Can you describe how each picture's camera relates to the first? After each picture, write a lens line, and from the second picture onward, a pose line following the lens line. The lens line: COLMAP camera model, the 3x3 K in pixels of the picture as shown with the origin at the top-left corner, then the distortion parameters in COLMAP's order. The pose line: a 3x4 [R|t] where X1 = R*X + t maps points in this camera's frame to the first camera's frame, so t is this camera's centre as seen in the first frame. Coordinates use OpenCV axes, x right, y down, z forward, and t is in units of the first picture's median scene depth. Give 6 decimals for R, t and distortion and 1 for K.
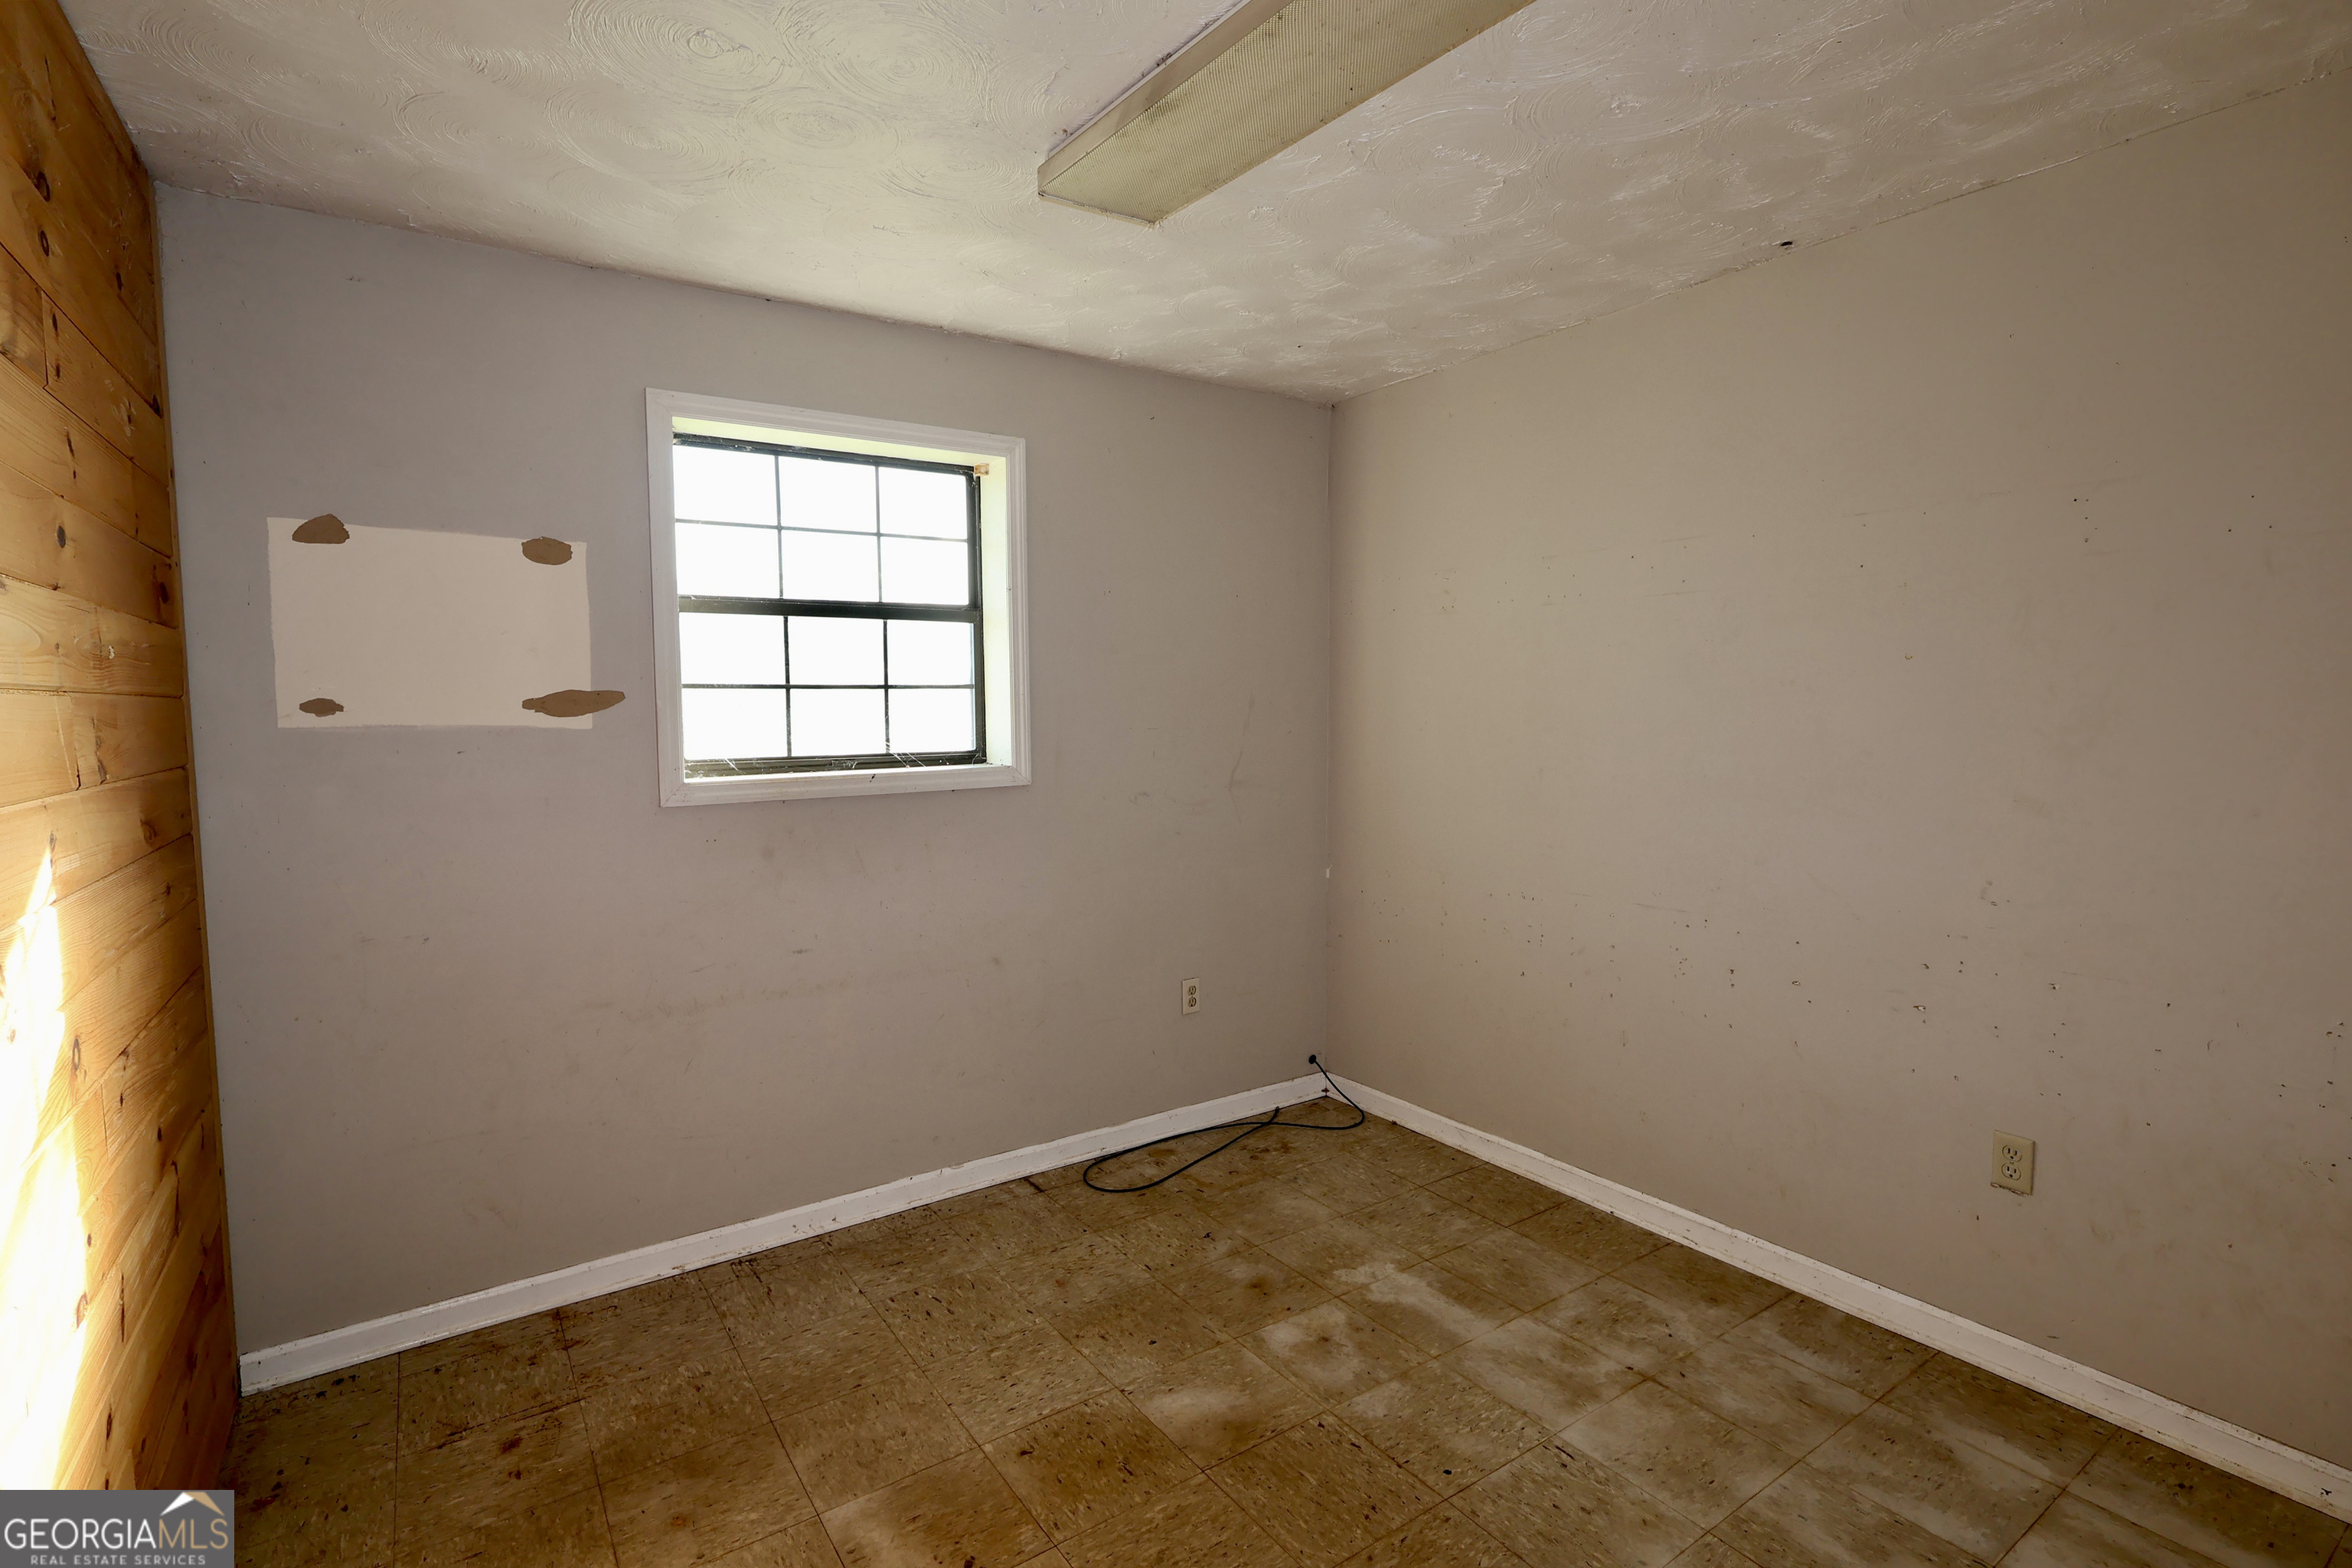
lens RADIAL K [[1100.4, 0, 1172.1], [0, 1100.4, 776.4], [0, 0, 1]] dist [0.002216, -0.000153]
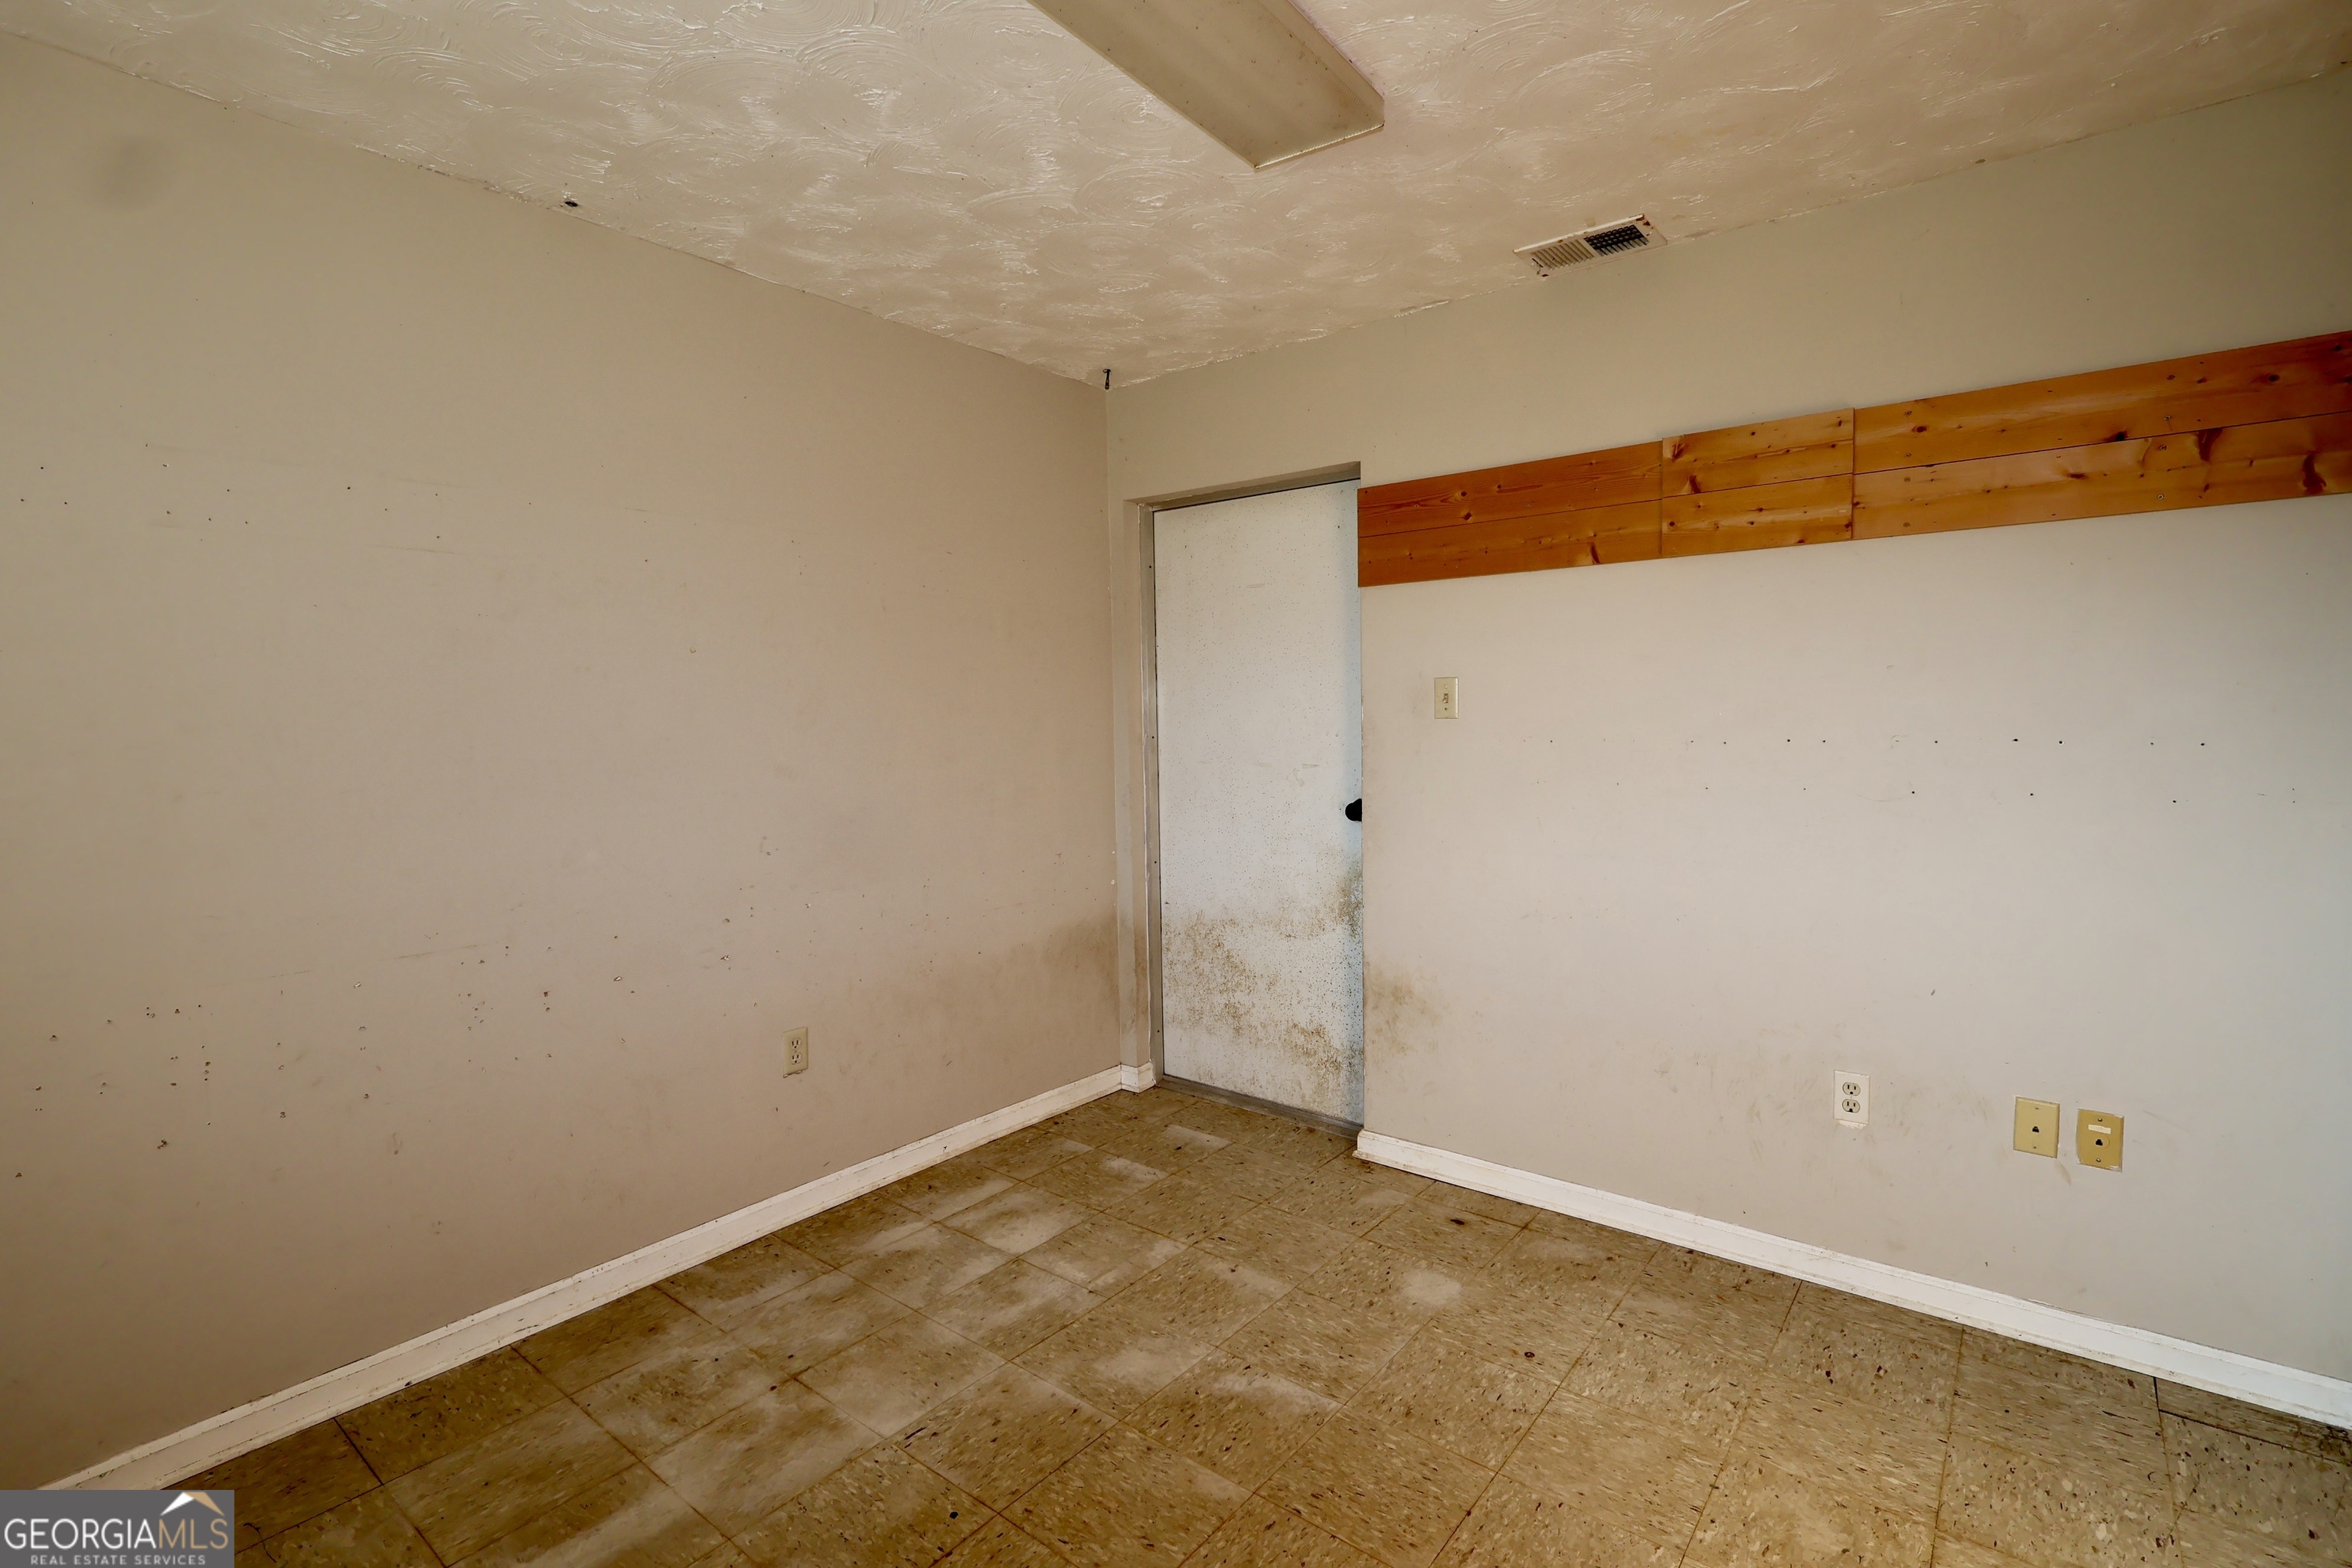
lens RADIAL K [[1100.4, 0, 1176.2], [0, 1100.4, 786.9], [0, 0, 1]] dist [0.002216, -0.000153]
pose [[-0.286611, -0.059360, 0.956206, -0.560858], [0.079309, 0.993183, 0.085427, -0.028156], [-0.954759, 0.100320, -0.279949, 0.890584]]
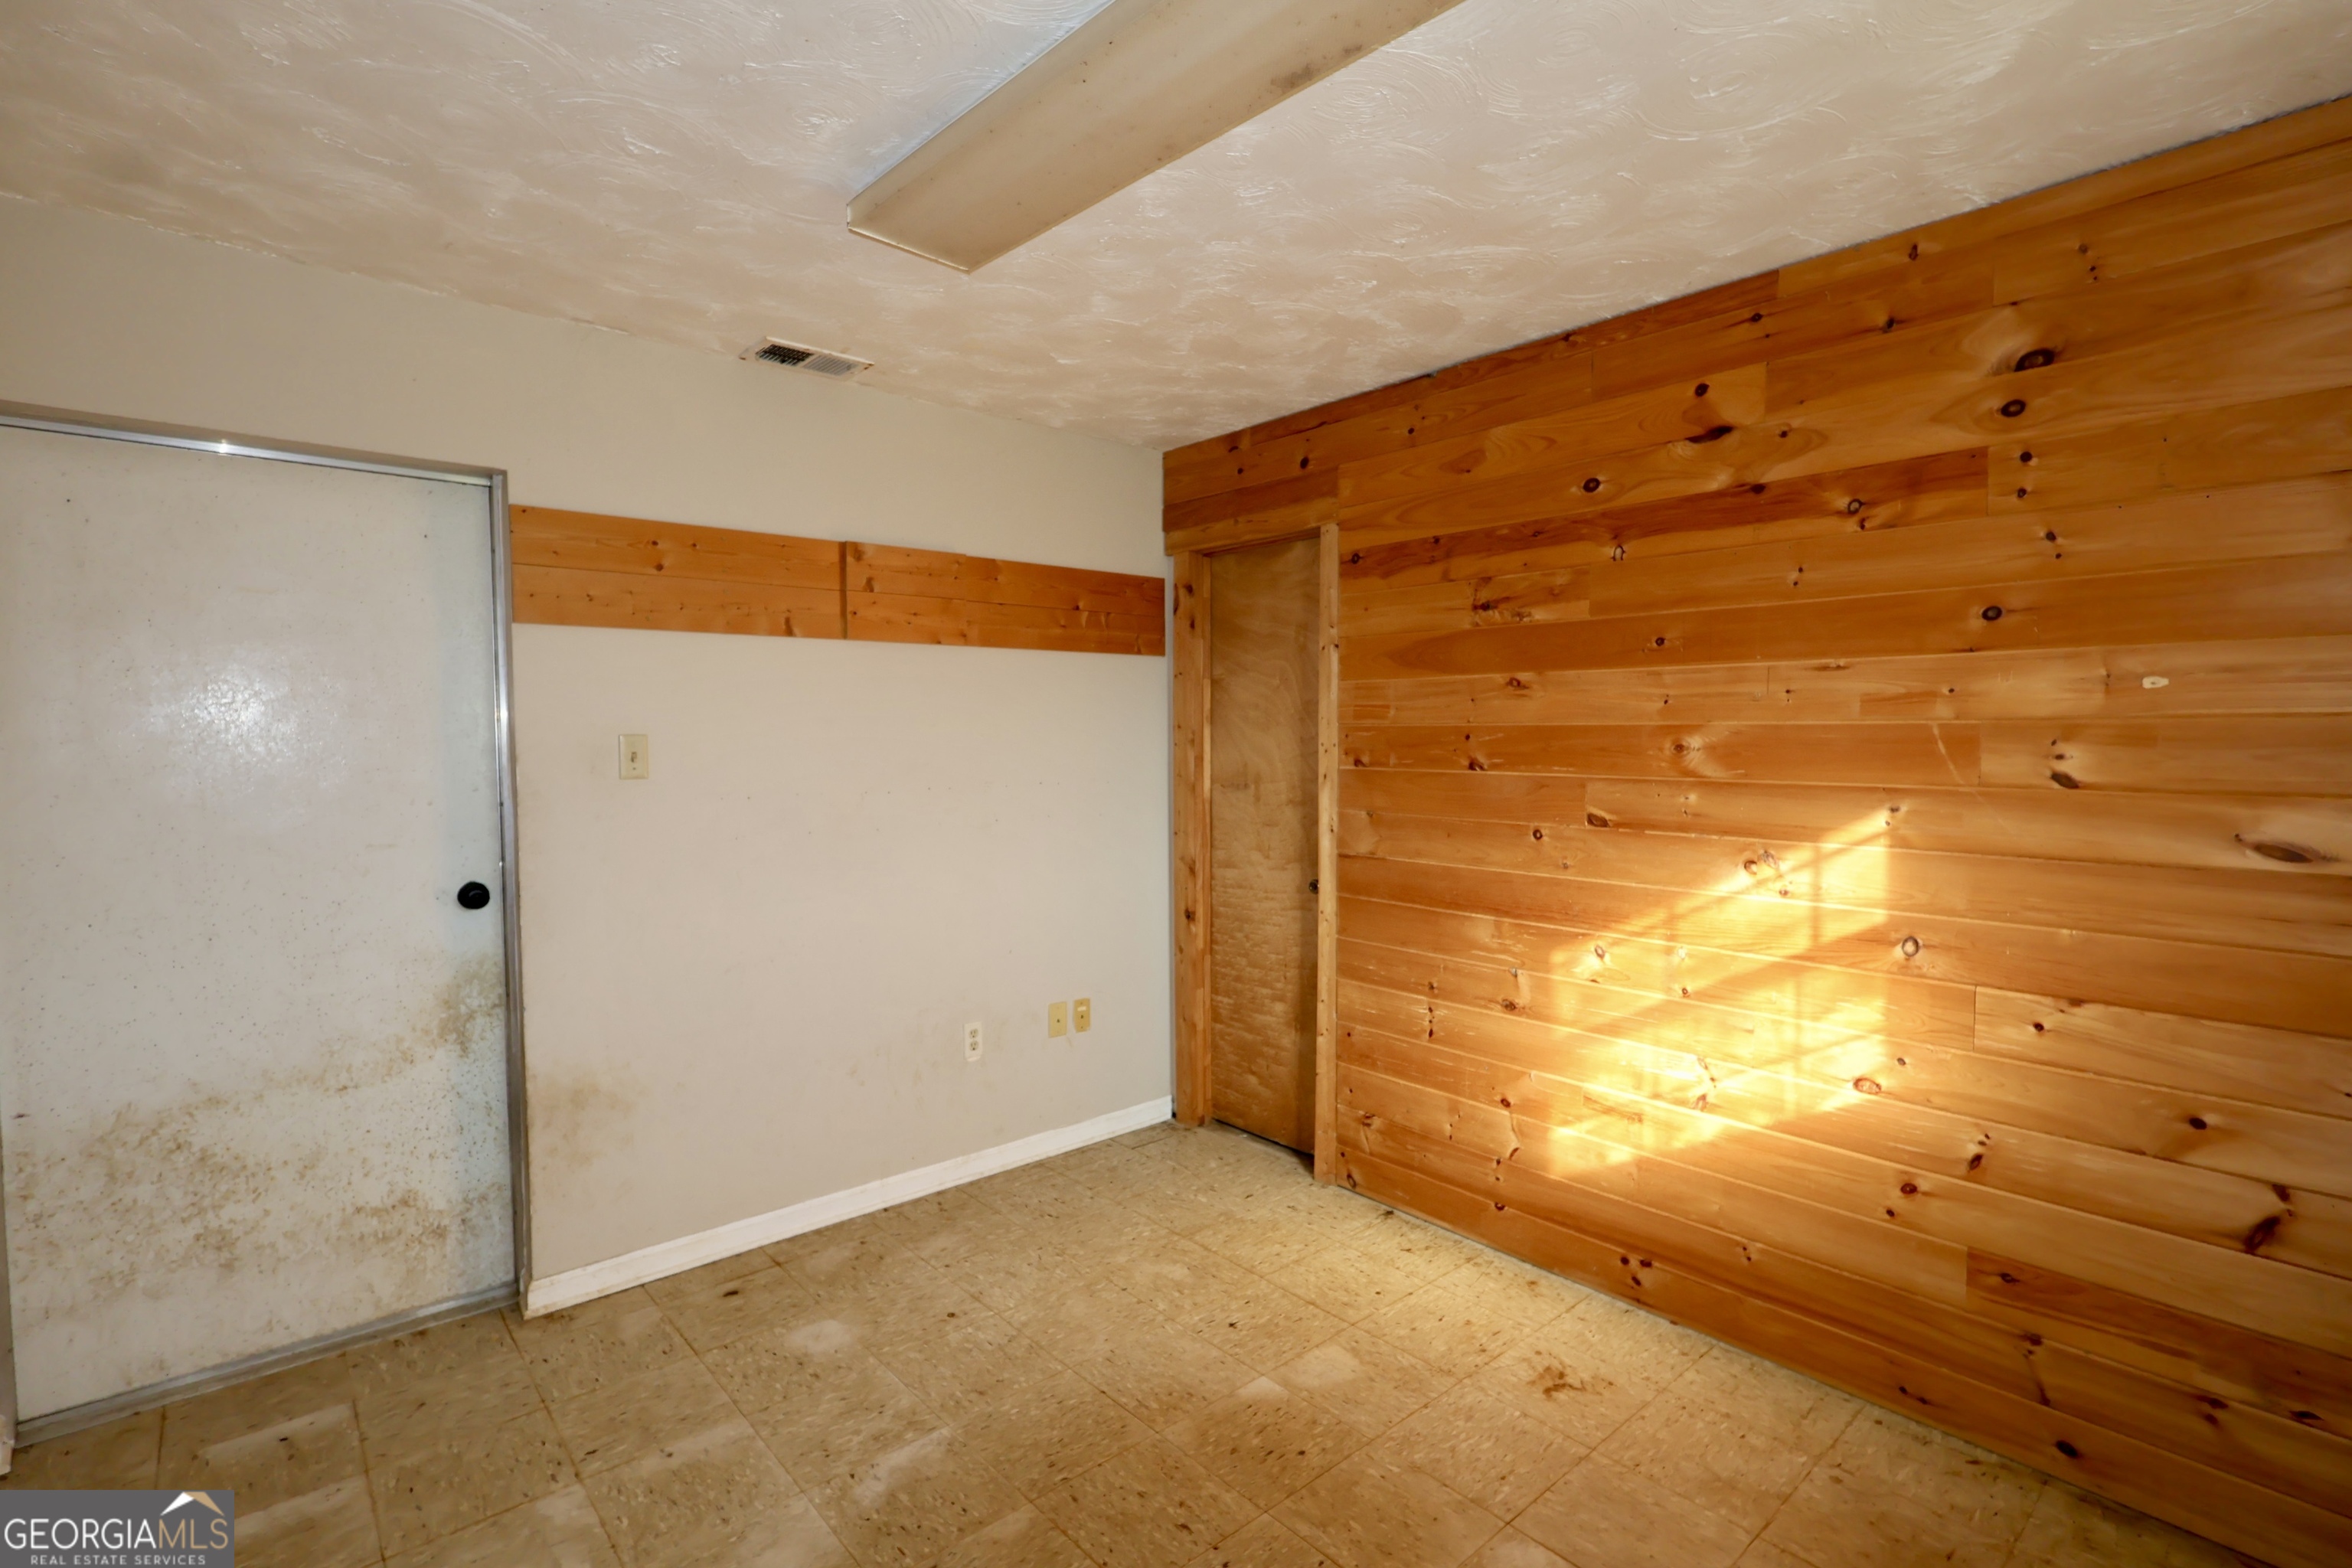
lens RADIAL K [[1100.4, 0, 1179.7], [0, 1100.4, 789.5], [0, 0, 1]] dist [0.002216, -0.000153]
pose [[-0.992359, 0.011220, -0.122870, 0.163498], [-0.003244, 0.993139, 0.116892, -0.103673], [0.123339, 0.116398, -0.985515, 1.481612]]
